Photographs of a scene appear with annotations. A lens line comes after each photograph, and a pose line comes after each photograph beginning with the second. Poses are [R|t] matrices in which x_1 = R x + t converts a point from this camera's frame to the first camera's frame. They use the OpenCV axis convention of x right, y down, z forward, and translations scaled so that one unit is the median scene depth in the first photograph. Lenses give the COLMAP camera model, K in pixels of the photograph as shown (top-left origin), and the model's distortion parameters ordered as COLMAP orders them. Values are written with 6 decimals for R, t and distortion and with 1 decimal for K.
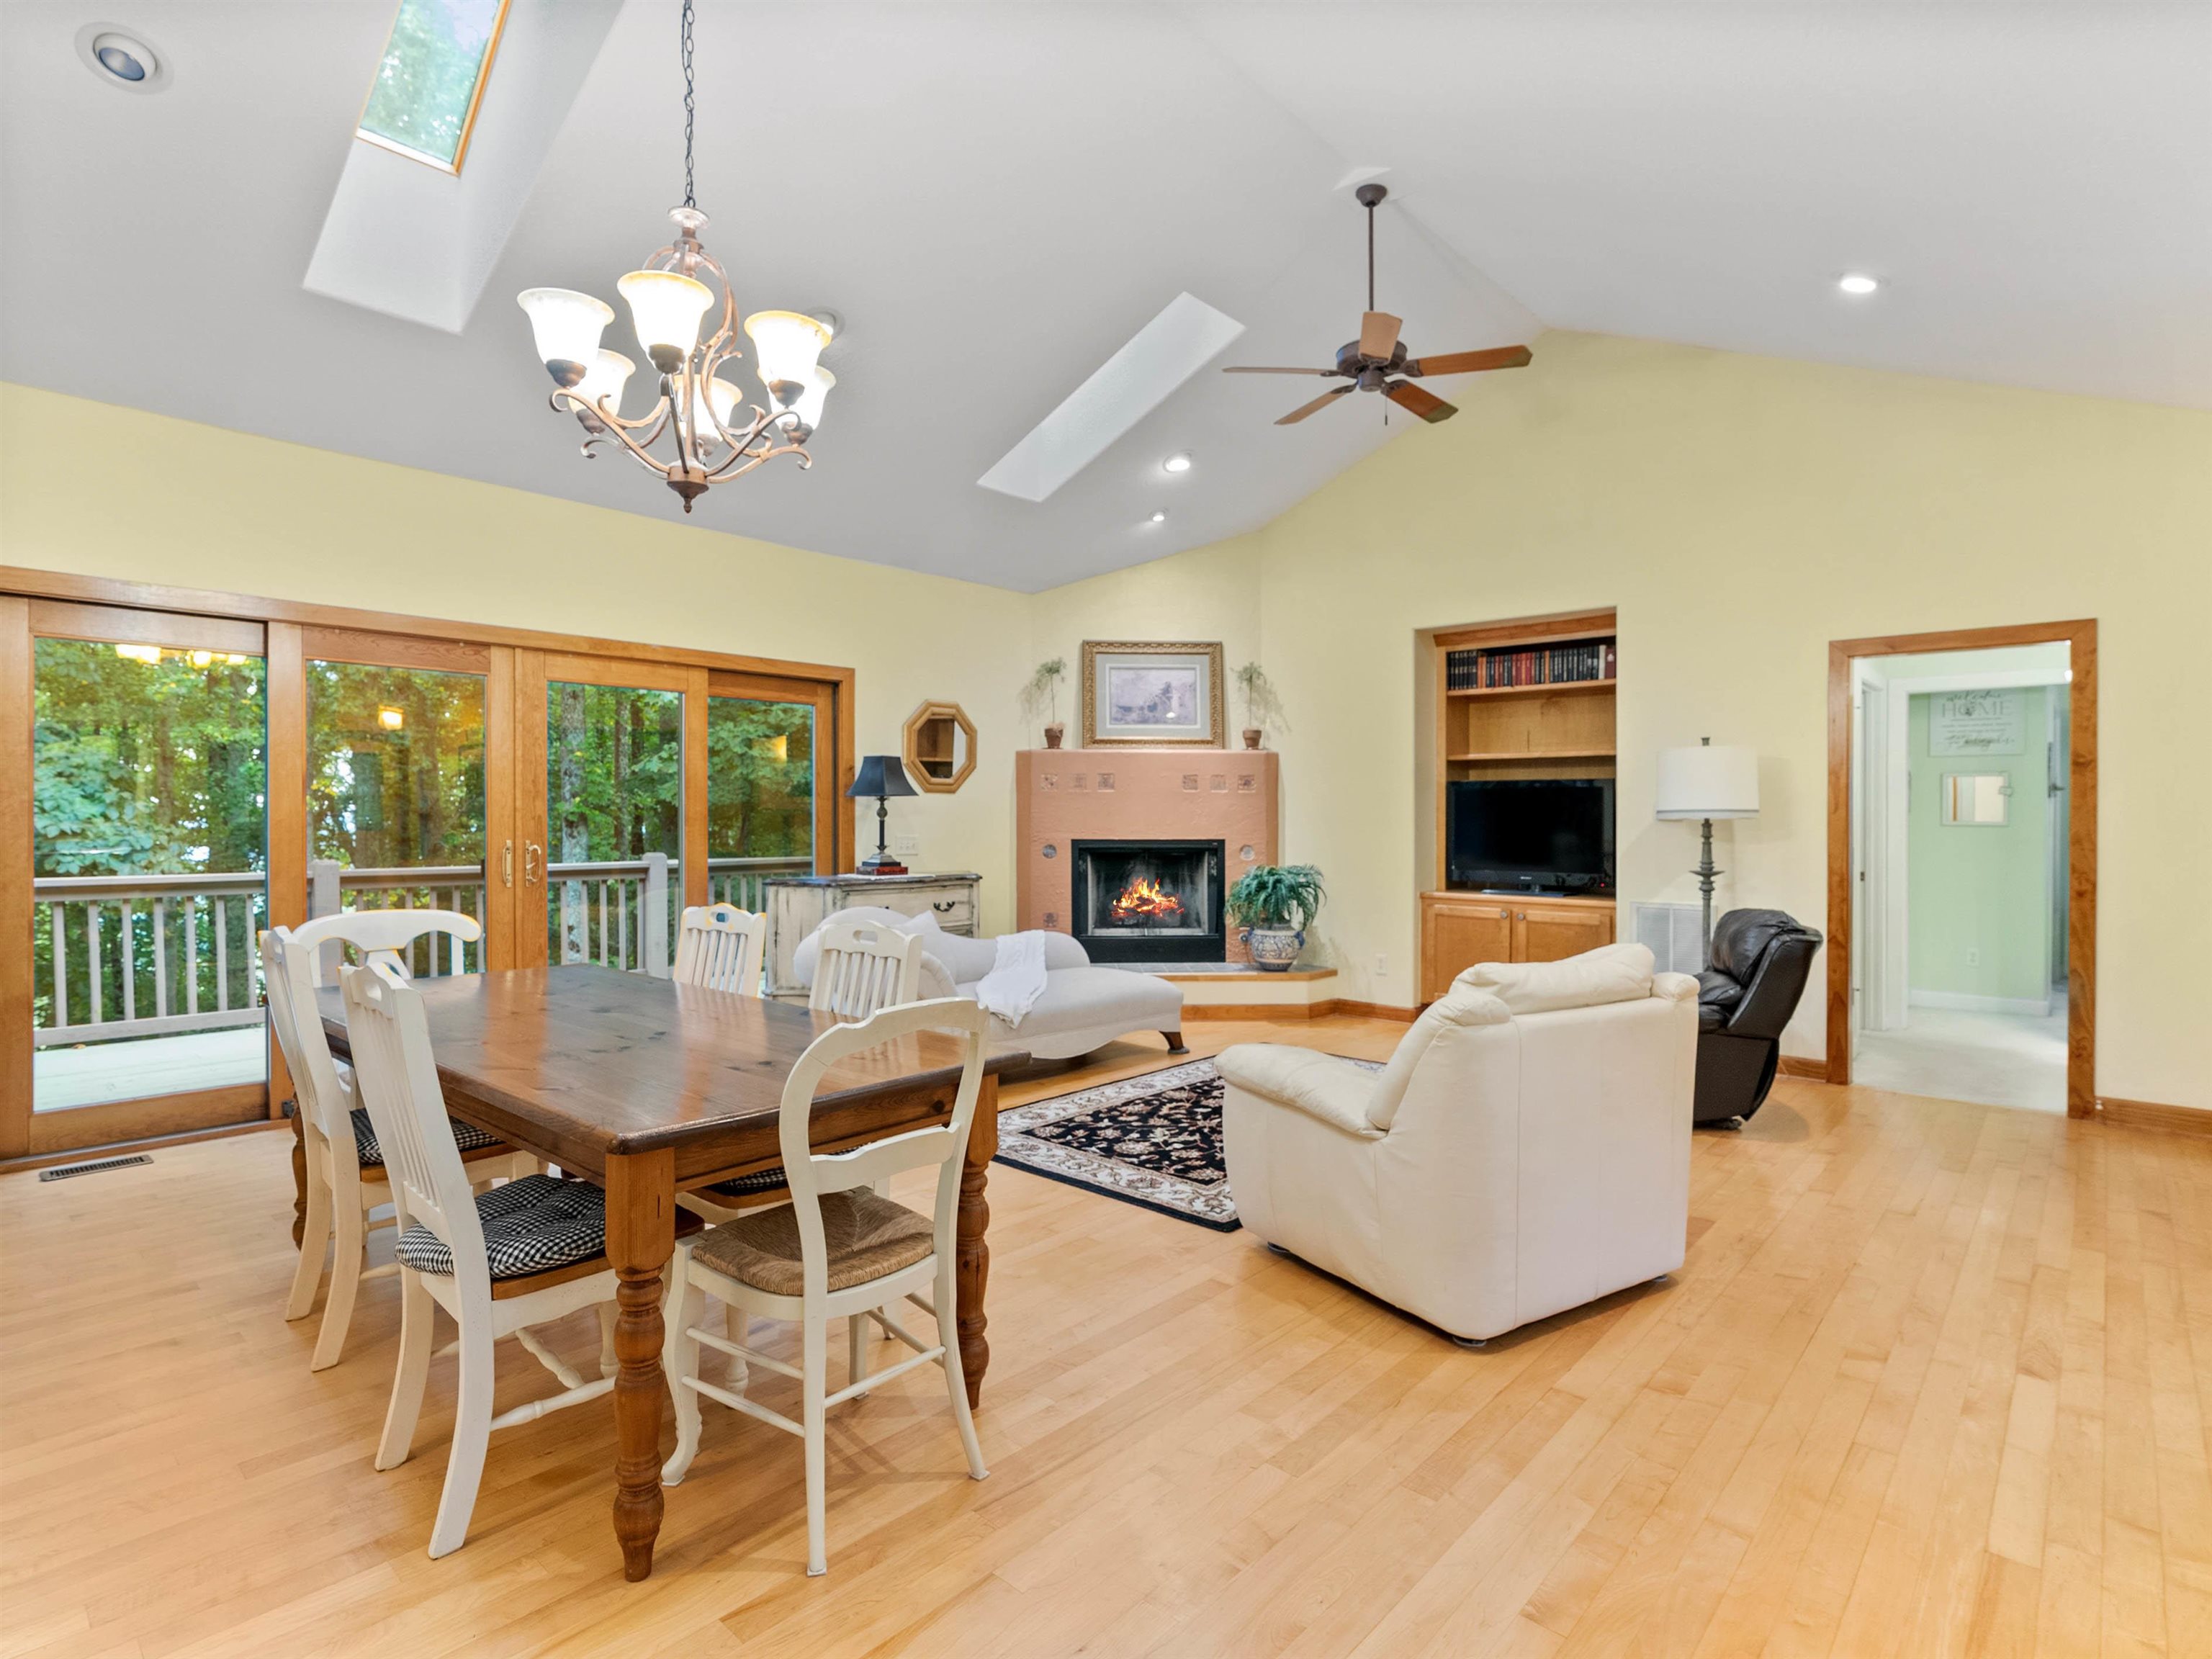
lens RADIAL K [[1125.8, 0, 1105.2], [0, 1125.8, 824.4], [0, 0, 1]] dist [-0.004306, 0.000715]
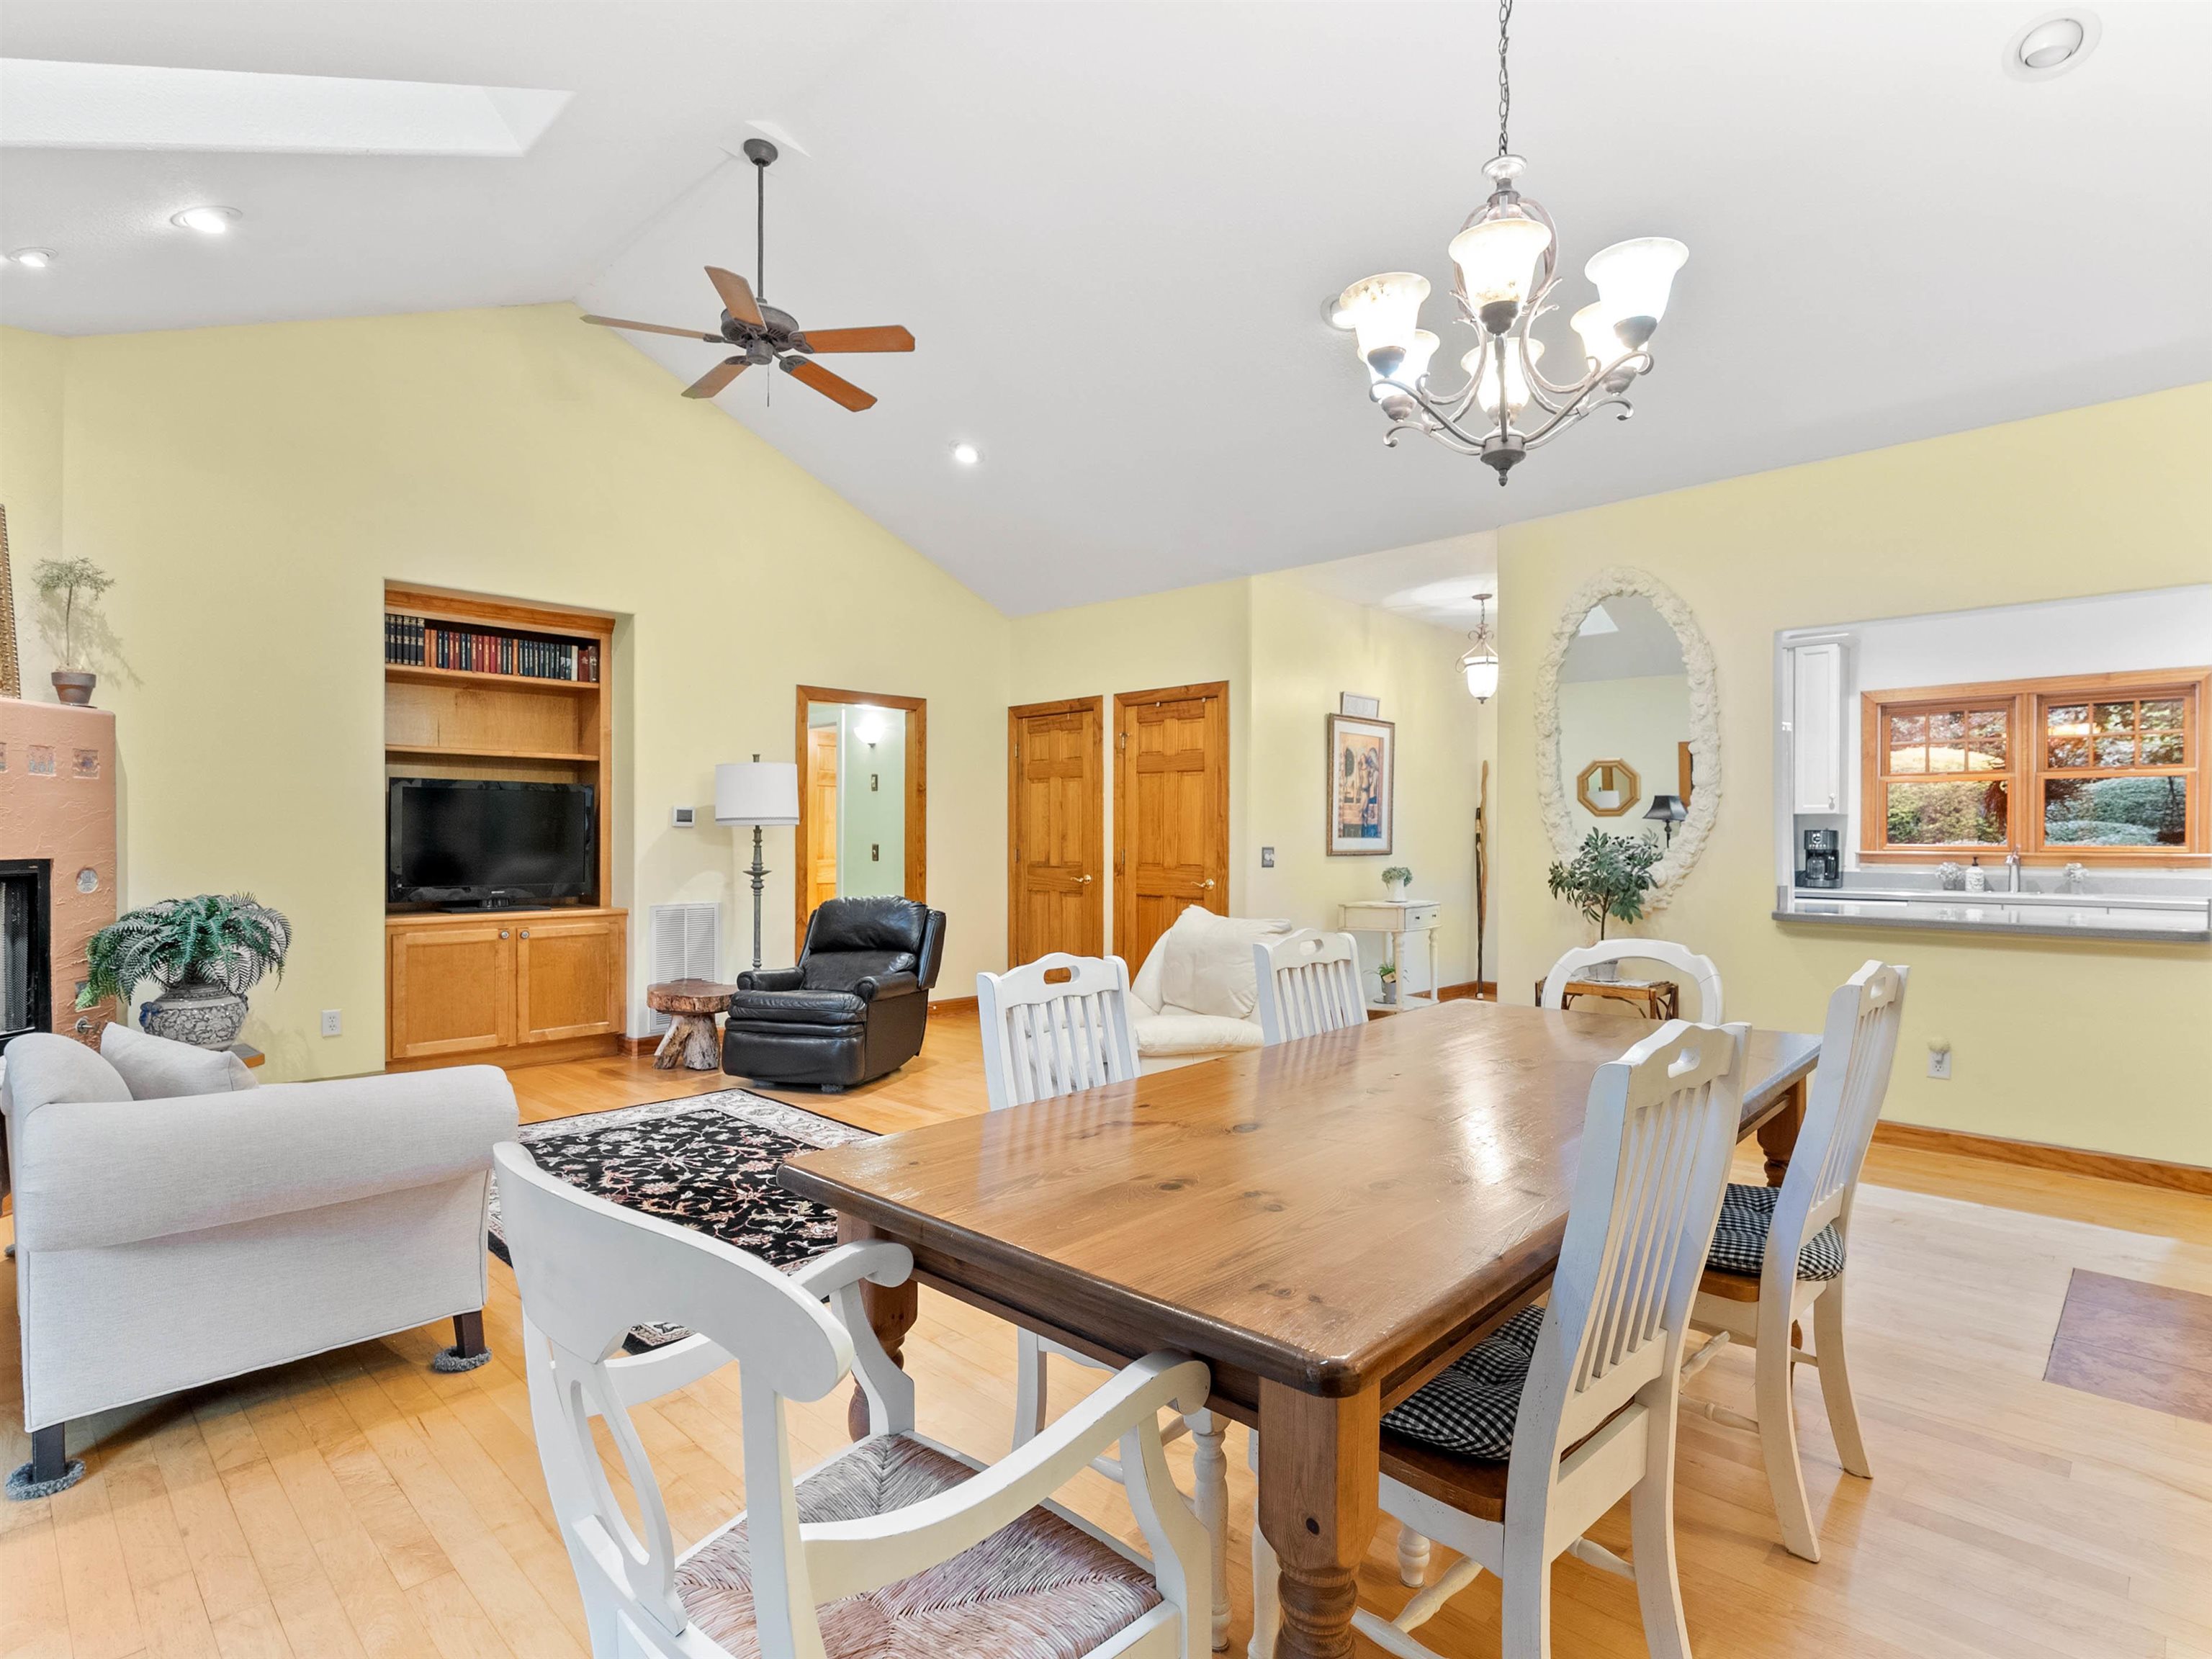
lens RADIAL K [[1125.8, 0, 1106.9], [0, 1125.8, 847.4], [0, 0, 1]] dist [-0.004306, 0.000715]
pose [[0.034932, -0.014070, 0.999291, -0.512913], [0.006364, 0.999884, 0.013856, 0.003330], [-0.999369, 0.005875, 0.035018, 0.515738]]
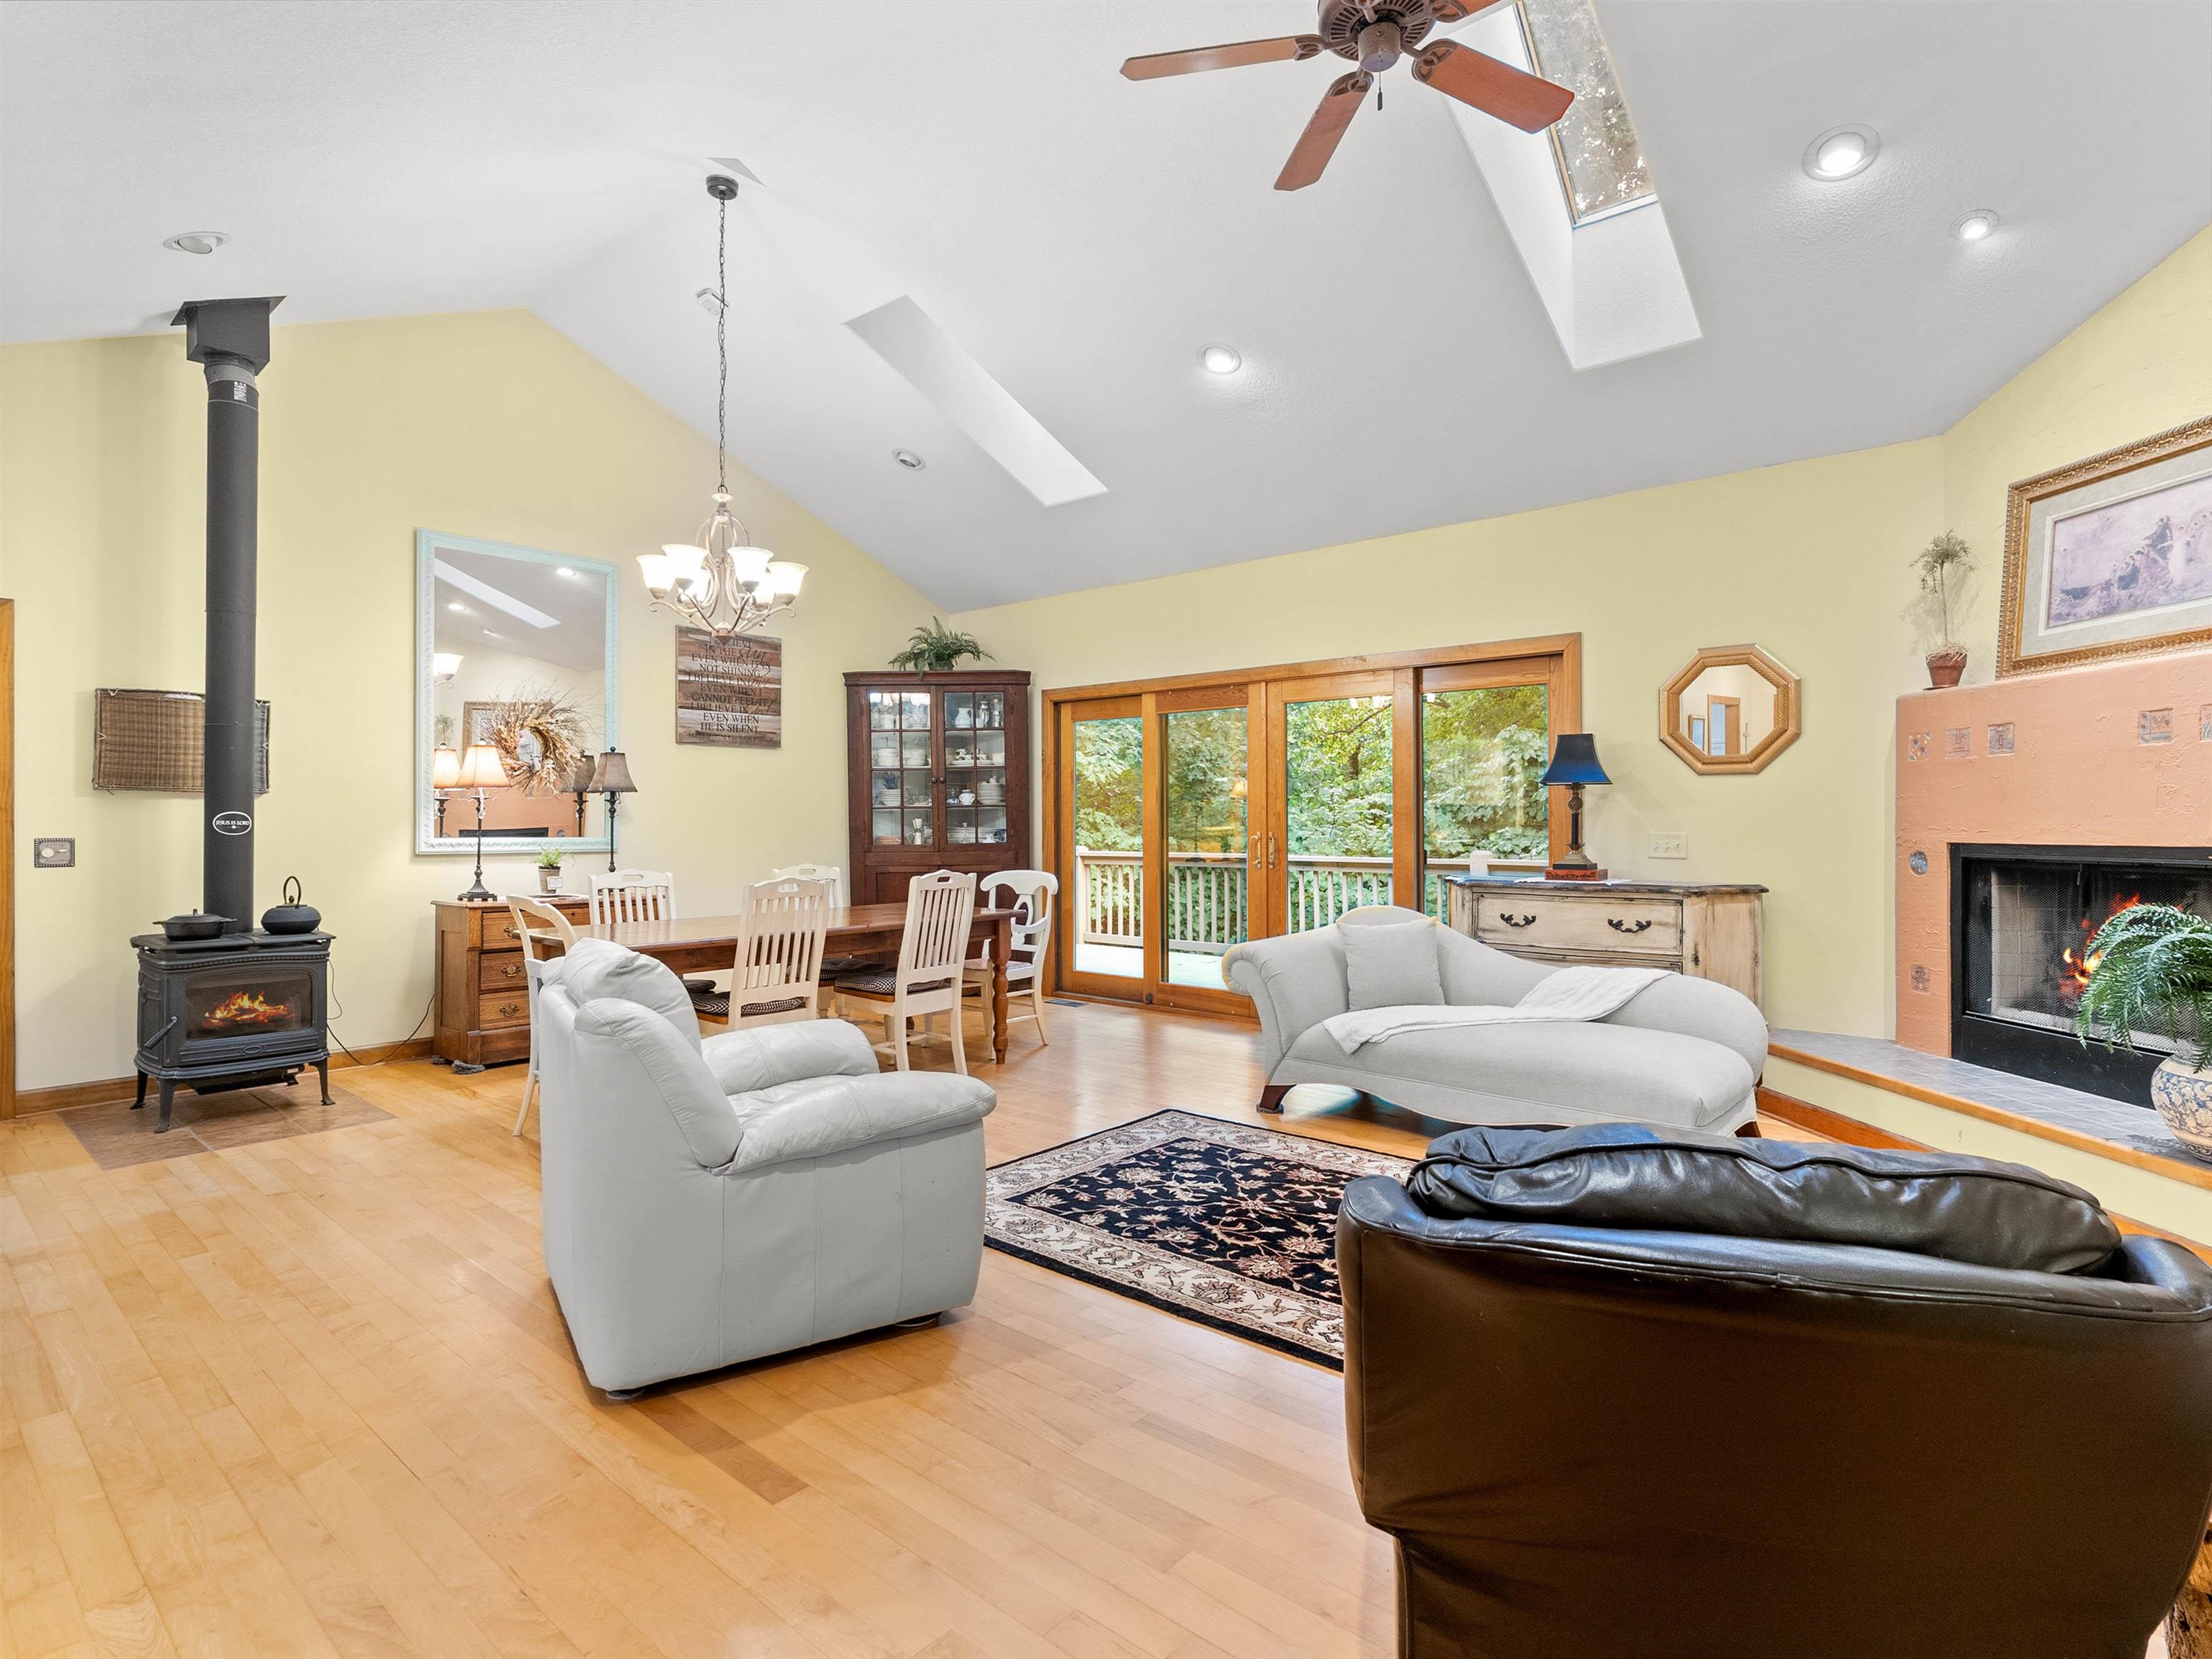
lens RADIAL K [[1125.8, 0, 1103.5], [0, 1125.8, 817.9], [0, 0, 1]] dist [-0.004306, 0.000715]
pose [[0.017277, -0.007127, -0.999825, 0.615634], [-0.004774, 0.999963, -0.007210, 0.007407], [0.999839, 0.004898, 0.017242, 0.640543]]
